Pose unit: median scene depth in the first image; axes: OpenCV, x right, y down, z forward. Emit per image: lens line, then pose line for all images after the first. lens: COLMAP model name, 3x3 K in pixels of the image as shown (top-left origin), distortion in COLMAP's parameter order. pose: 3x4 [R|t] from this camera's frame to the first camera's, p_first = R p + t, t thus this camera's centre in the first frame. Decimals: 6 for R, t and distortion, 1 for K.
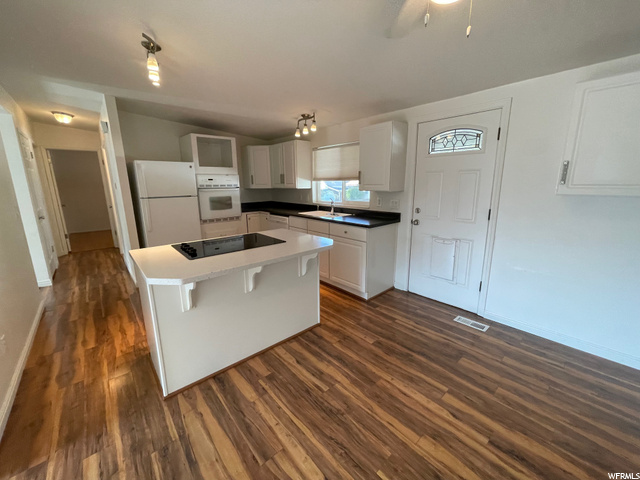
lens RADIAL K [[259.1, 0, 318.3], [0, 259.1, 236.9], [0, 0, 1]] dist [-0.002076, 0.000027]
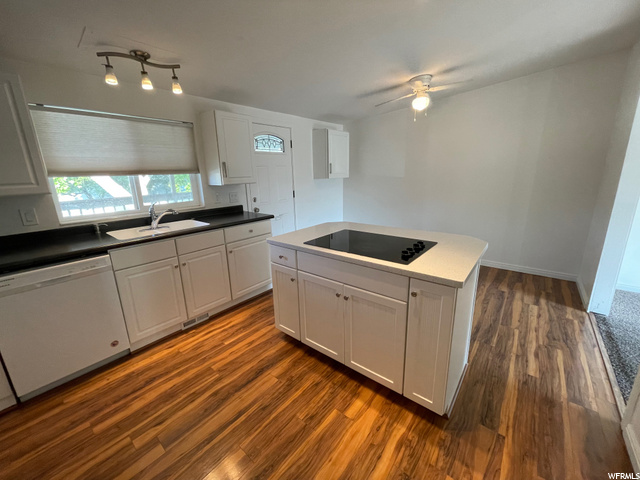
lens RADIAL K [[257.7, 0, 320.5], [0, 257.7, 237.6], [0, 0, 1]] dist [0.000436, 0.000141]
pose [[-0.163562, -0.230271, 0.959283, -0.795610], [0.233474, 0.935719, 0.264423, -0.177418], [-0.958508, 0.267217, -0.099286, 0.873983]]
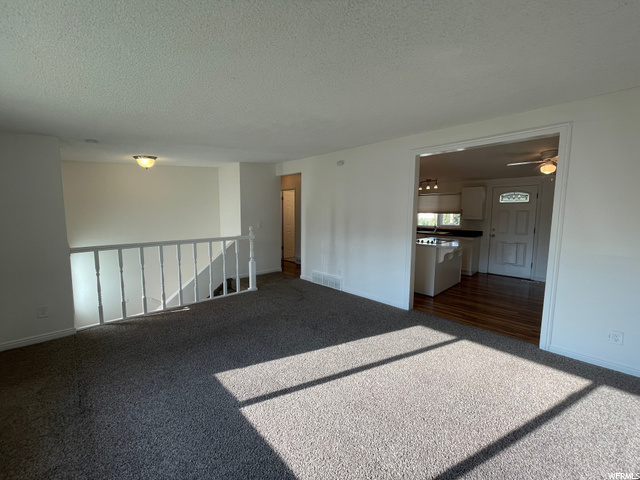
lens RADIAL K [[259.1, 0, 318.3], [0, 259.1, 236.9], [0, 0, 1]] dist [-0.002076, 0.000027]
pose [[0.998247, 0.015332, 0.057164, -1.053171], [-0.008722, 0.993427, -0.114138, 0.189091], [-0.058538, 0.113439, 0.991819, -0.864051]]
